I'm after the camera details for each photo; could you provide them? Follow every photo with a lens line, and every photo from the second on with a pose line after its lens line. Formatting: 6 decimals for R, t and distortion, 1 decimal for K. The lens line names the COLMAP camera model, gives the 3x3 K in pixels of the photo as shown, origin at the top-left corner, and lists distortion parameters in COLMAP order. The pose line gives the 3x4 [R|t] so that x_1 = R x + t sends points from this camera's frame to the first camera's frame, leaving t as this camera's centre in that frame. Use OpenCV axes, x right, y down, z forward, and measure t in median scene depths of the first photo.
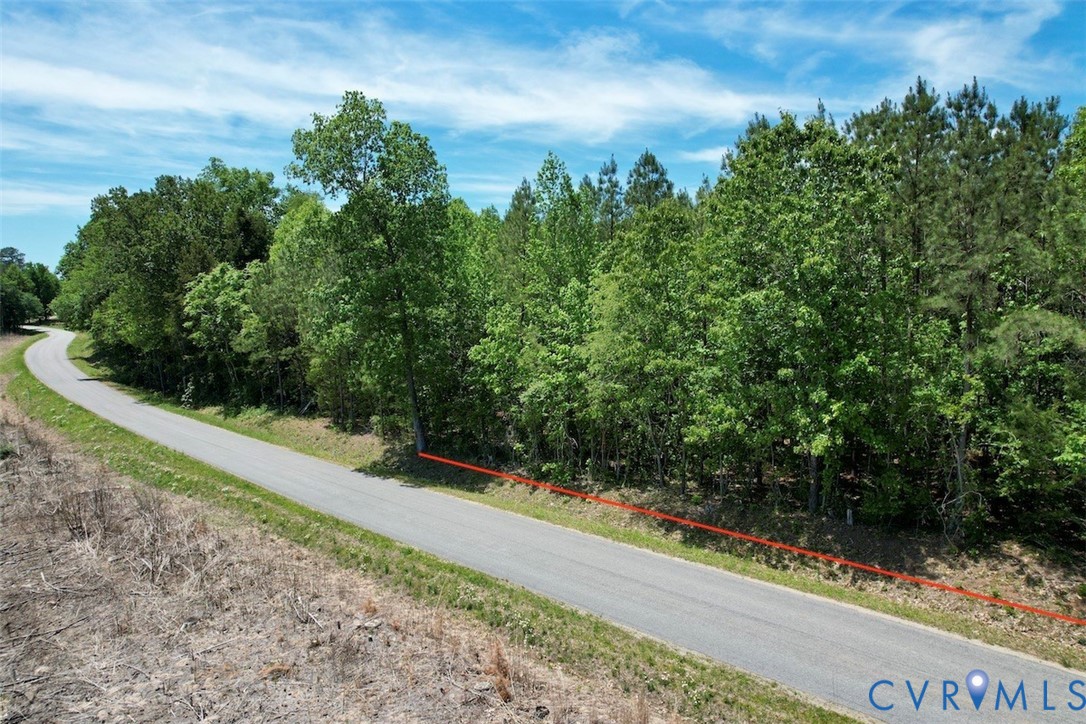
lens RADIAL K [[689.4, 0, 546.6], [0, 689.4, 383.0], [0, 0, 1]] dist [-0.063938, 0.059314]
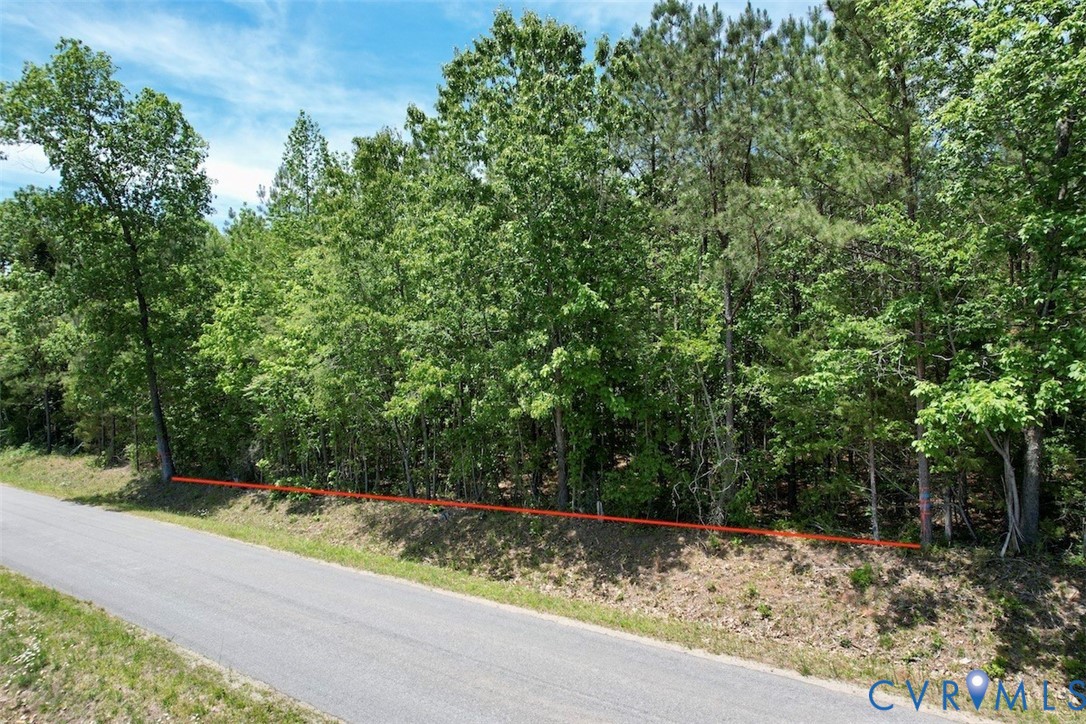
lens RADIAL K [[689.4, 0, 546.6], [0, 689.4, 383.0], [0, 0, 1]] dist [-0.063938, 0.059314]
pose [[0.995065, 0.000216, 0.099229, 0.333447], [0.011855, 0.992577, -0.121039, 0.157901], [-0.098519, 0.121618, 0.987676, 0.252932]]
